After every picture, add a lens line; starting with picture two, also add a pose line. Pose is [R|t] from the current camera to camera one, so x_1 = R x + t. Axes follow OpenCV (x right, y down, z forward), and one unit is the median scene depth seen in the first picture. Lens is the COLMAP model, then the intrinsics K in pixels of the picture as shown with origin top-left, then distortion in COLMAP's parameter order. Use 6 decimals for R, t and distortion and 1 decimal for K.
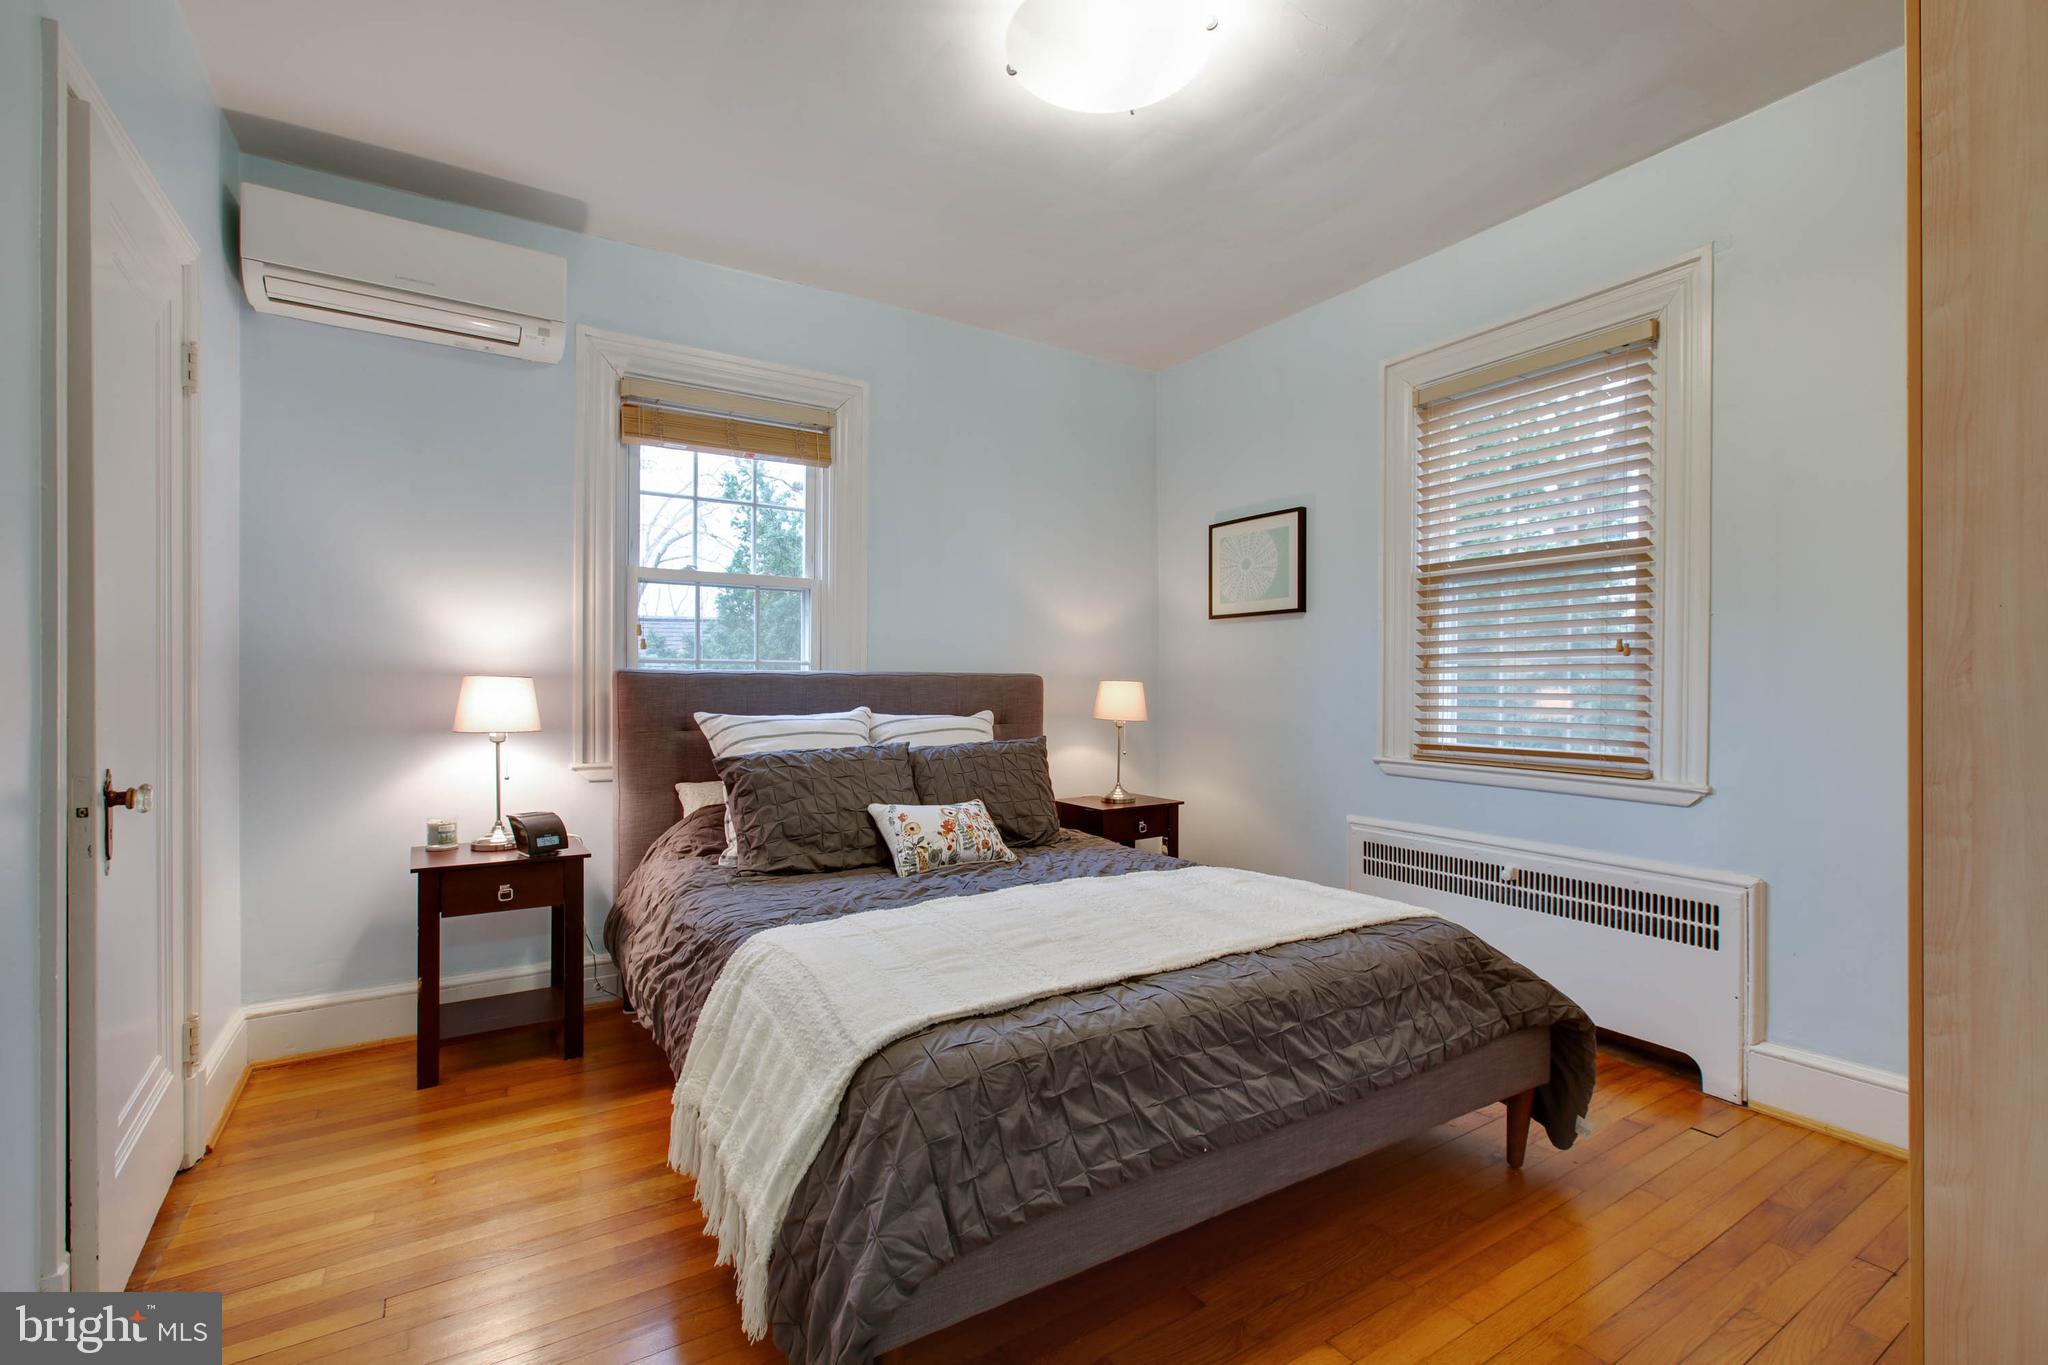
lens RADIAL K [[948.8, 0, 1006.6], [0, 948.8, 673.9], [0, 0, 1]] dist [-0.053095, 0.025546]
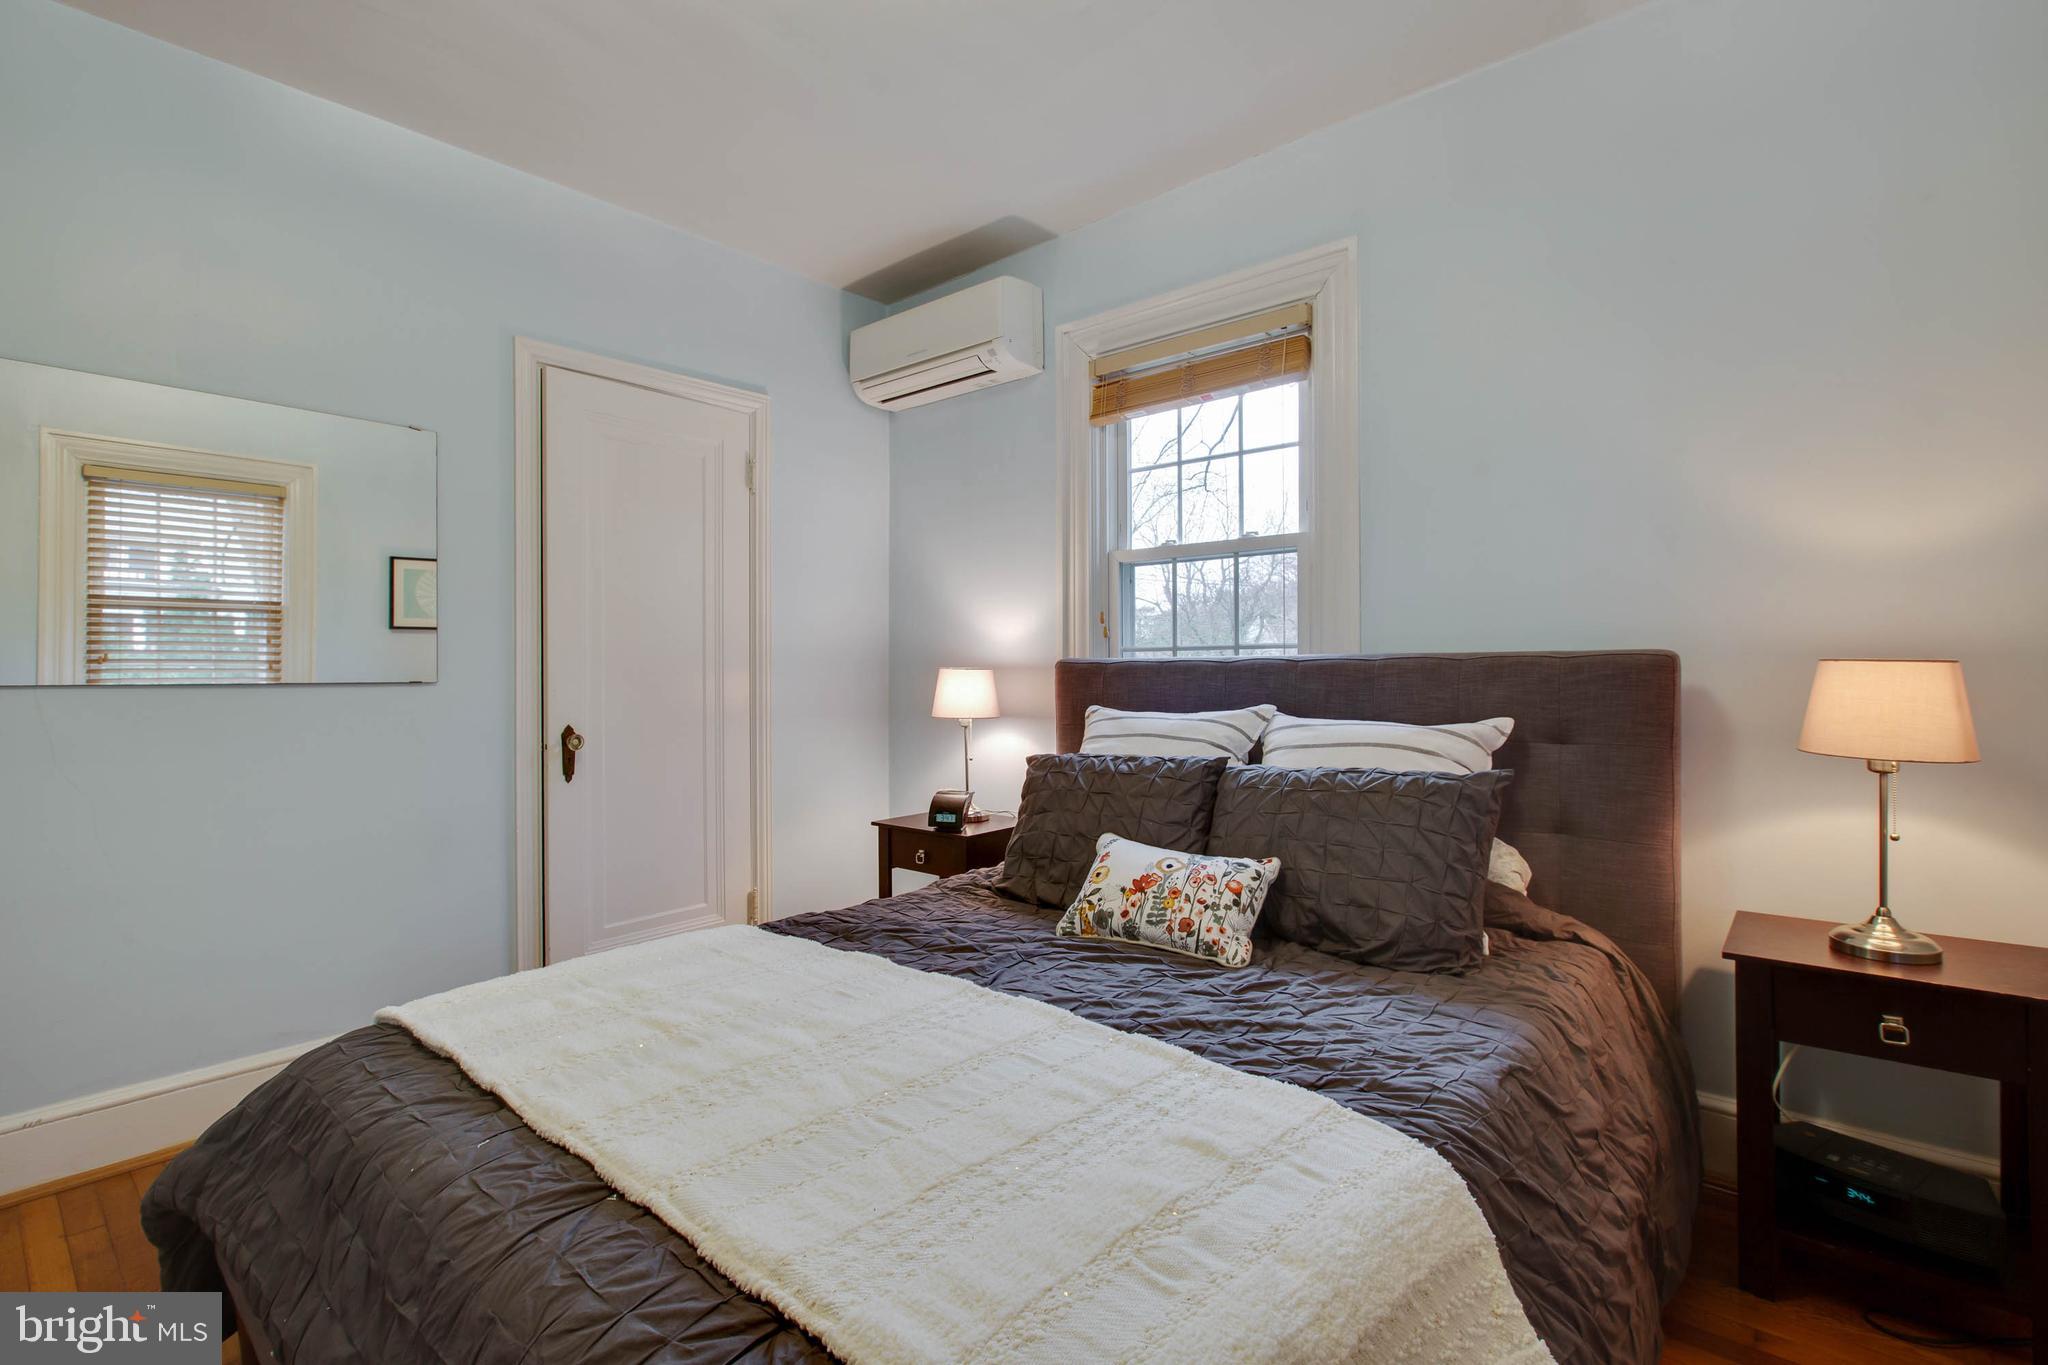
lens RADIAL K [[939.9, 0, 1024.0], [0, 939.9, 682.5], [0, 0, 1]] dist [-0.001973, -0.000019]
pose [[0.269144, 0.003228, -0.963094, 0.550935], [0.017159, 0.999820, 0.008147, 0.010543], [0.962947, -0.018719, 0.269041, 0.727584]]
